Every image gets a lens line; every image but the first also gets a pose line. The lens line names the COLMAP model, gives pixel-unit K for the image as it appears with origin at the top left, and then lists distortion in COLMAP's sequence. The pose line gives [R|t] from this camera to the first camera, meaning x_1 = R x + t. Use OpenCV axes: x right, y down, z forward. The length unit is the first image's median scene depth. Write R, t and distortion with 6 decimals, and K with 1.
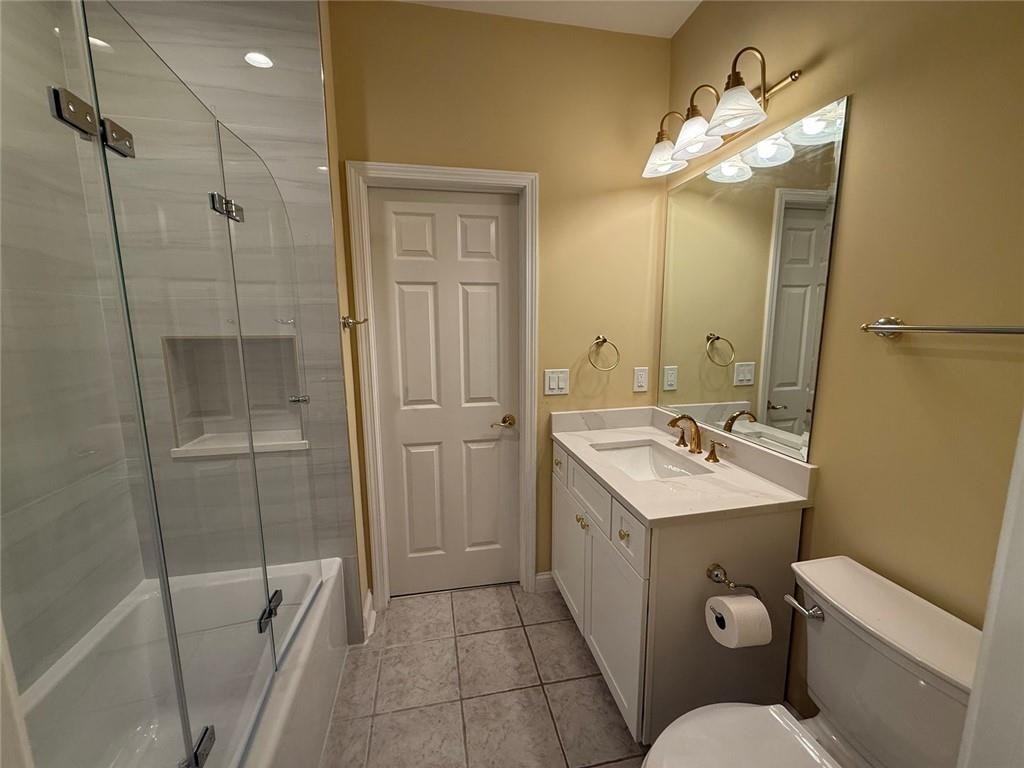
lens RADIAL K [[406.8, 0, 509.6], [0, 406.8, 382.0], [0, 0, 1]] dist [-0.001080, 0.001105]
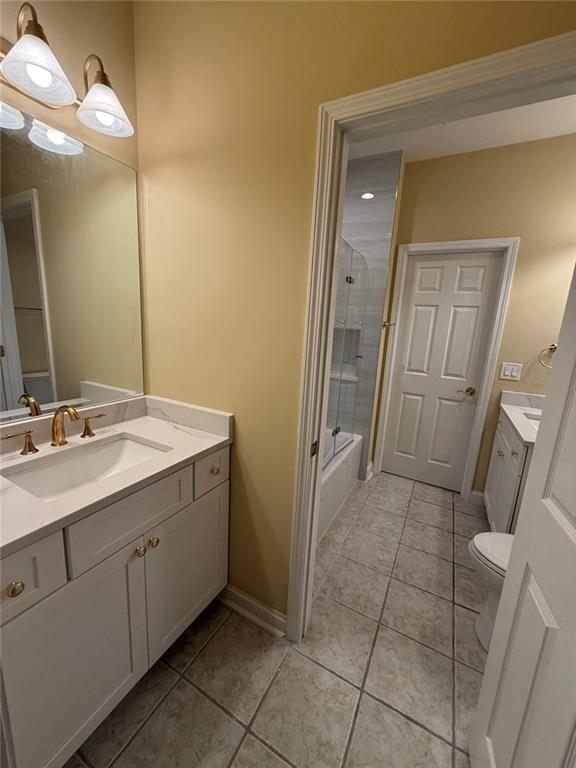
lens RADIAL K [[305.1, 0, 287.1], [0, 305.1, 381.3], [0, 0, 1]] dist [-0.001080, 0.001105]
pose [[0.769046, 0.171965, -0.615627, 0.191609], [-0.156655, 0.984465, 0.079299, 0.080886], [0.619699, 0.035457, 0.784038, -0.446076]]
